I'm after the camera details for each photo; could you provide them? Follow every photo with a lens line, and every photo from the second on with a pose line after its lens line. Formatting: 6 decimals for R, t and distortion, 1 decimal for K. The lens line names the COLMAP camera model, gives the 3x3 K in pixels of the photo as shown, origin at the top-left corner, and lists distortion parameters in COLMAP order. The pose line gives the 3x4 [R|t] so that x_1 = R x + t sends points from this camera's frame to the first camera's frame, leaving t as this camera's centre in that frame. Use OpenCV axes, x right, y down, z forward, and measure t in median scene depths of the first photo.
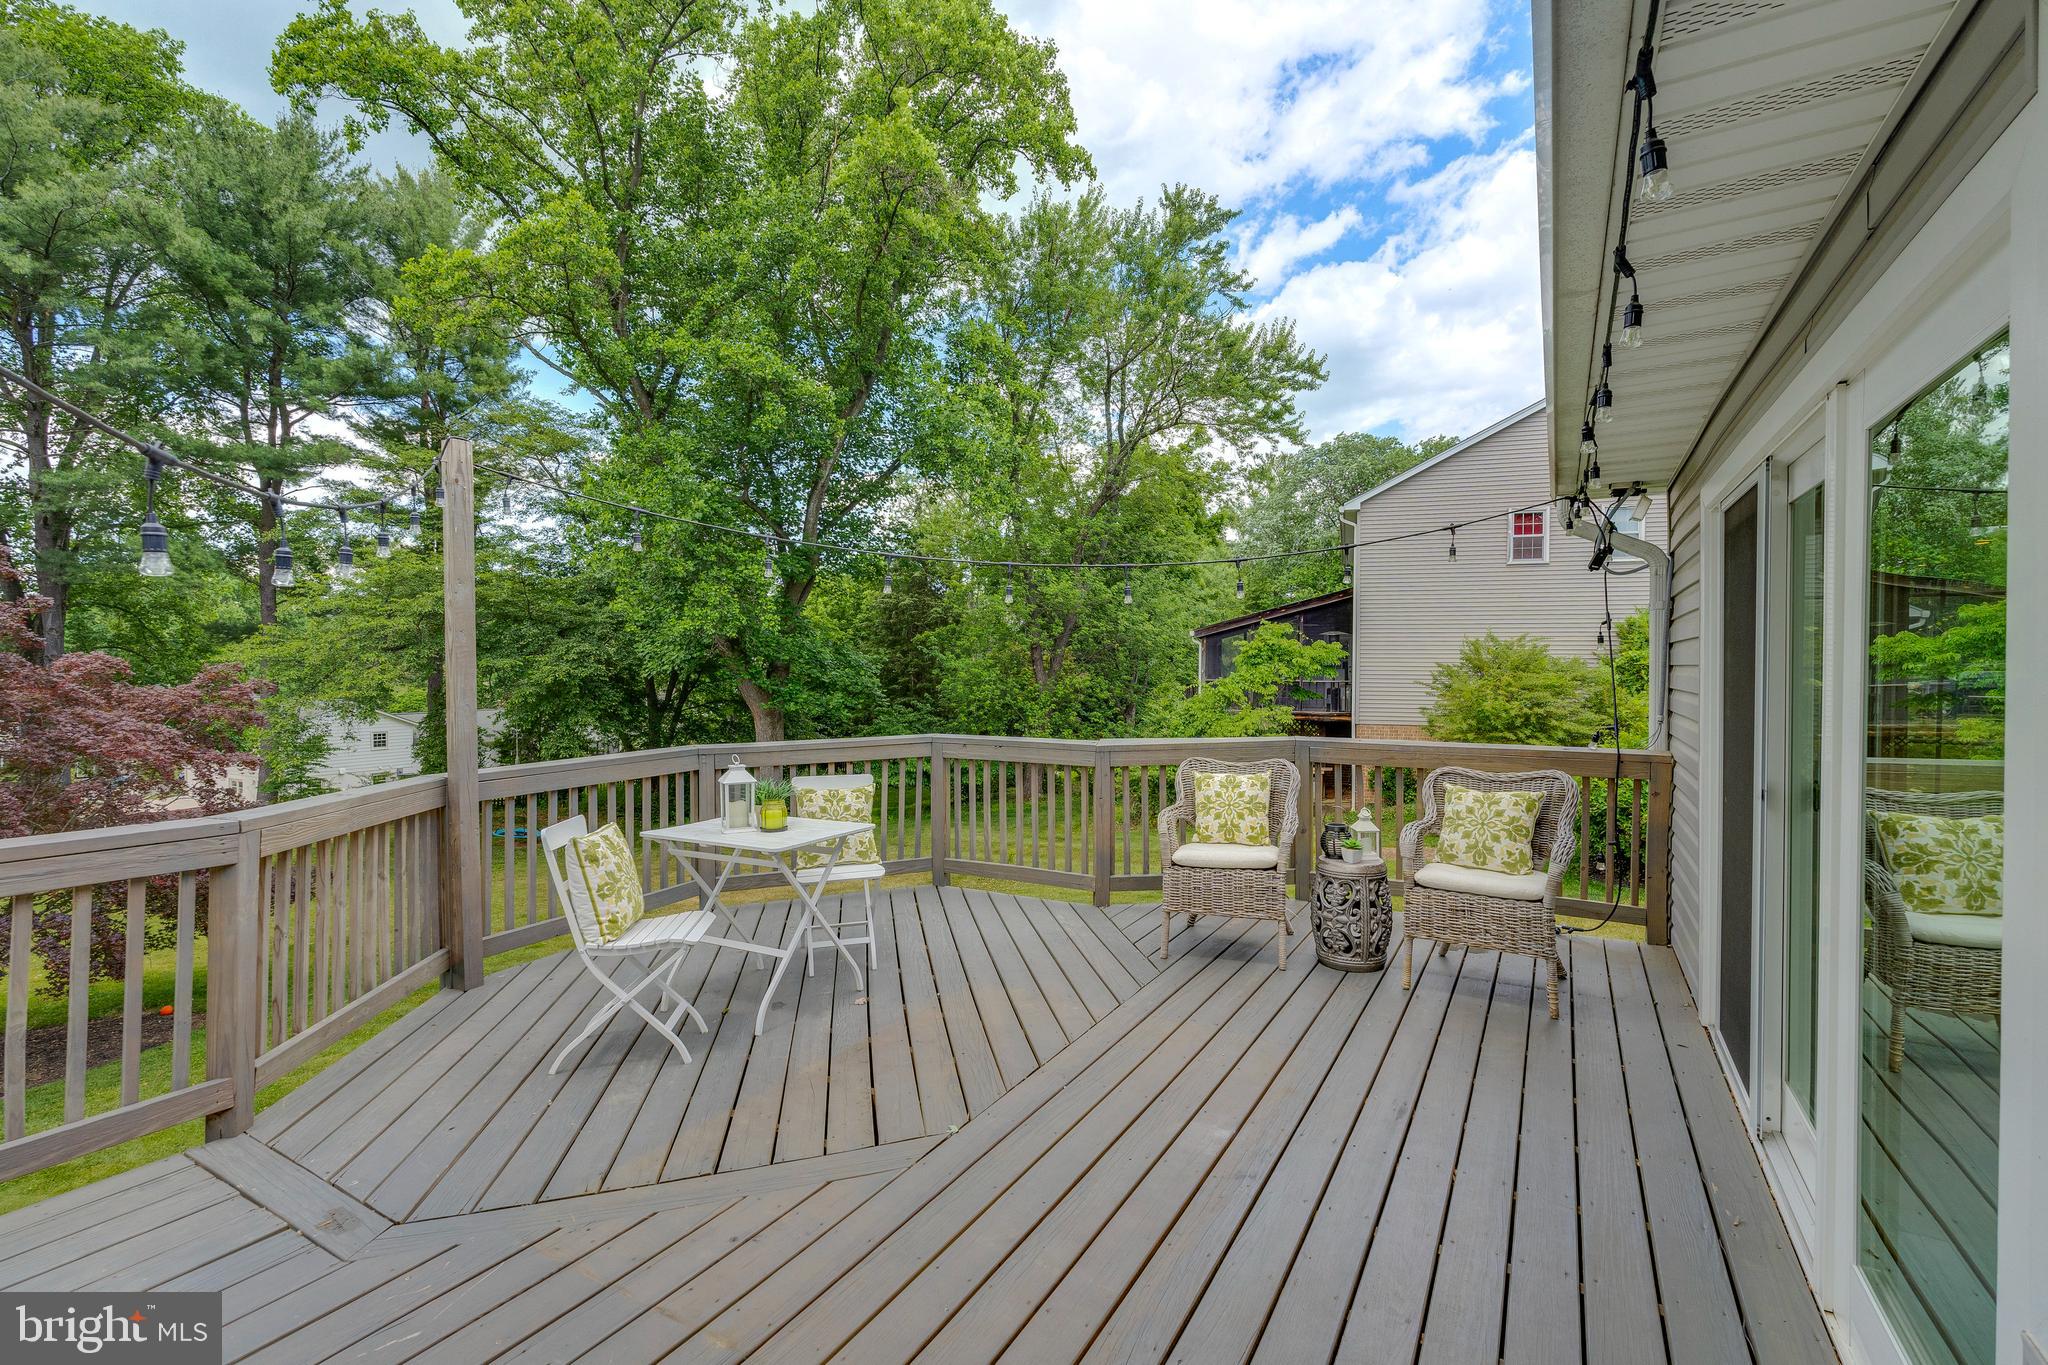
lens RADIAL K [[878.8, 0, 1028.1], [0, 878.8, 652.4], [0, 0, 1]] dist [-0.002022, -0.000244]
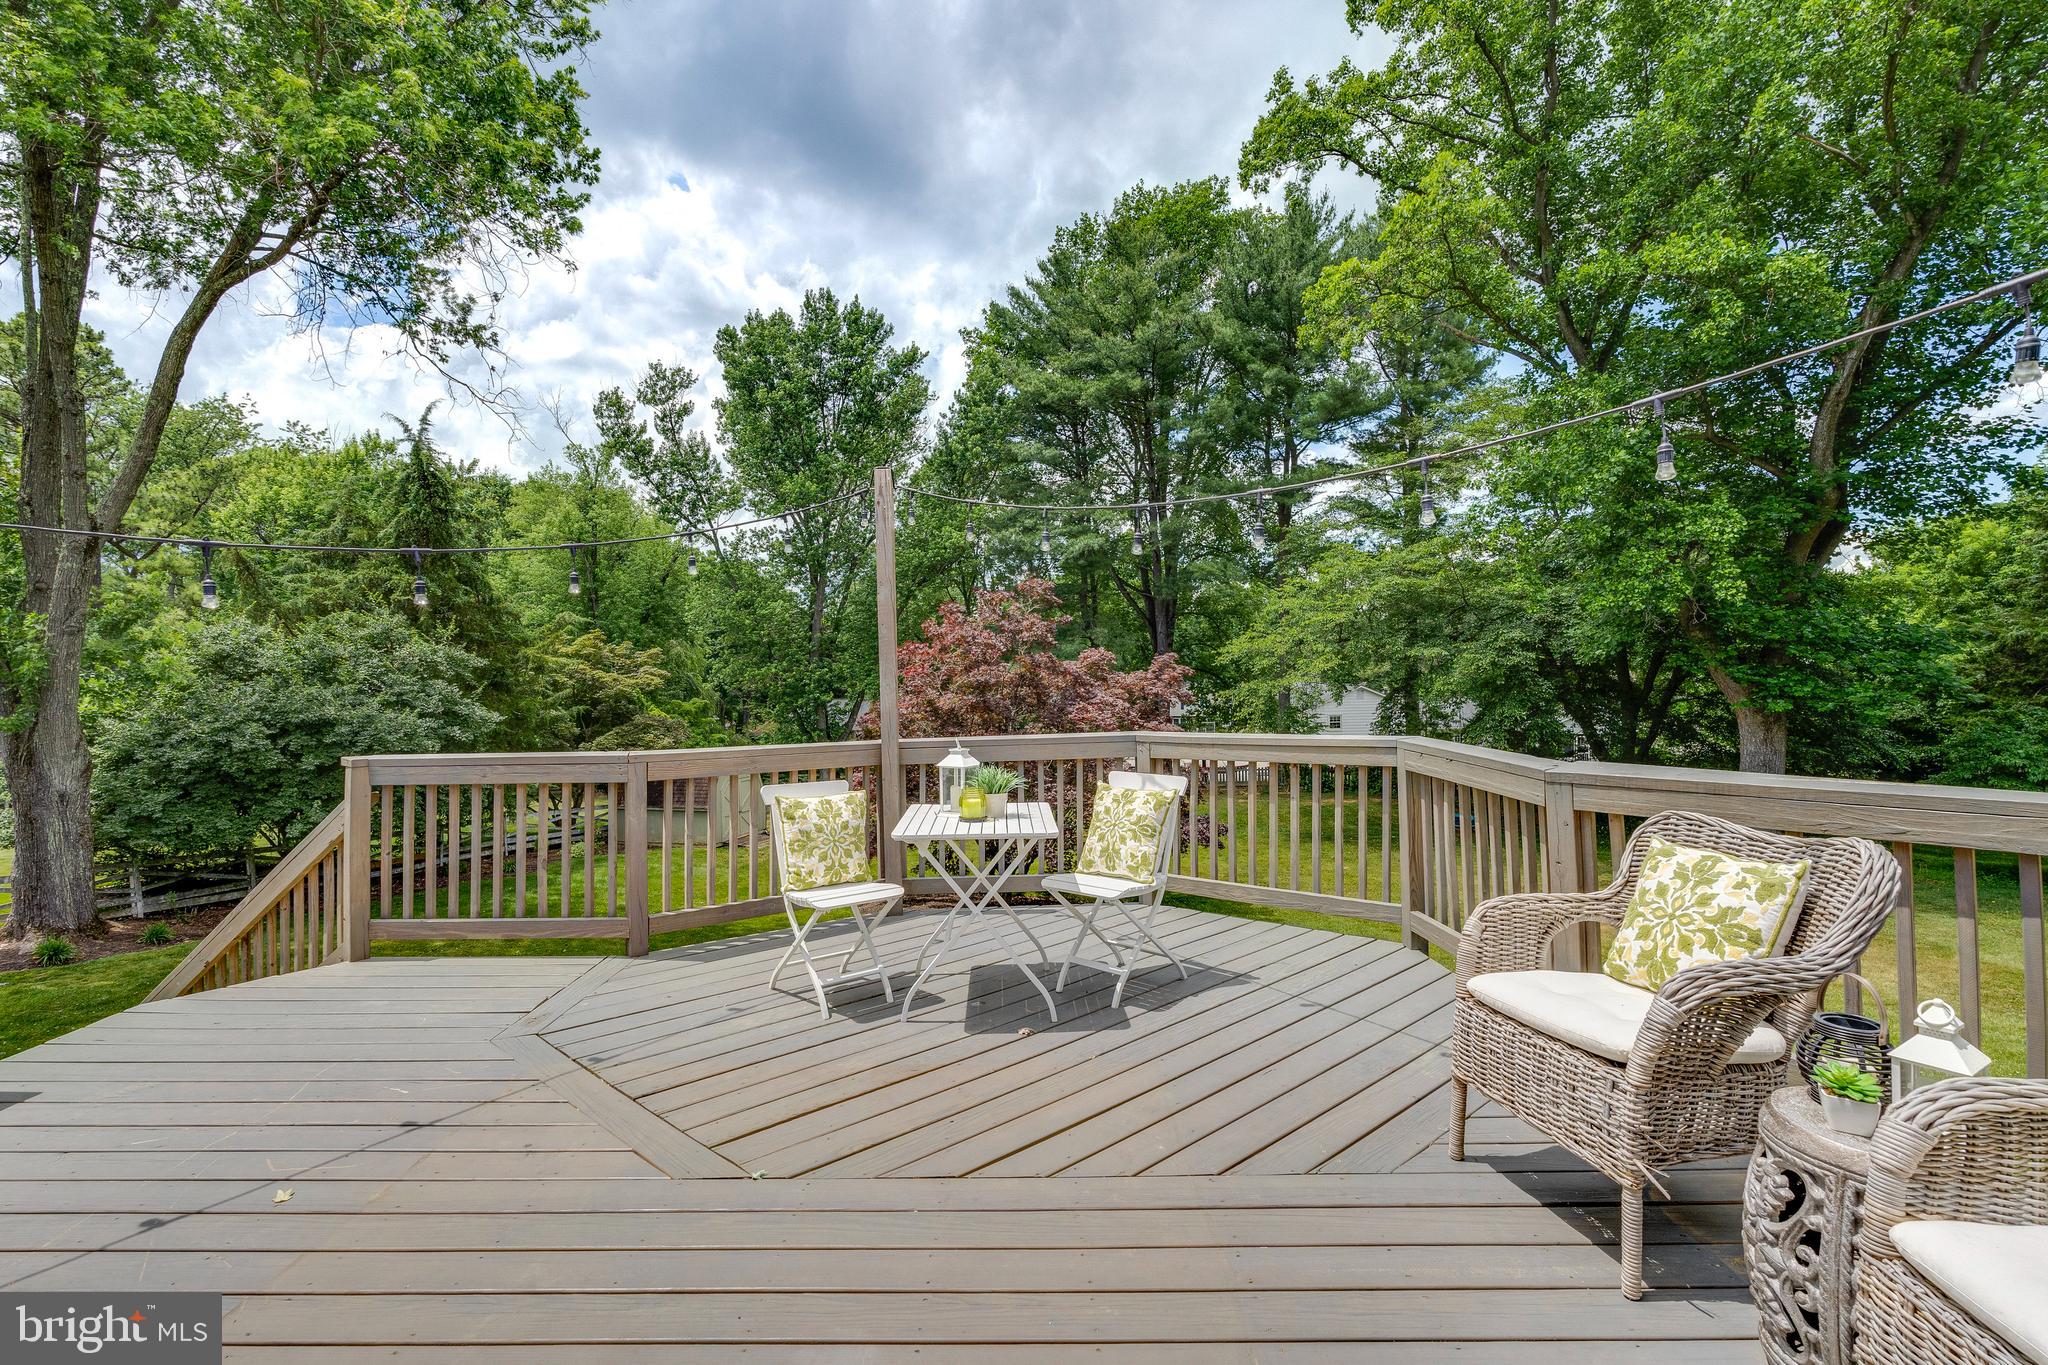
lens RADIAL K [[906.4, 0, 1024.0], [0, 906.4, 682.5], [0, 0, 1]] dist [-0.026616, -0.000180]
pose [[0.492635, 0.008740, -0.870192, 0.082622], [0.035495, 0.998916, 0.030127, 0.000847], [0.869512, -0.045729, 0.491790, 0.075220]]
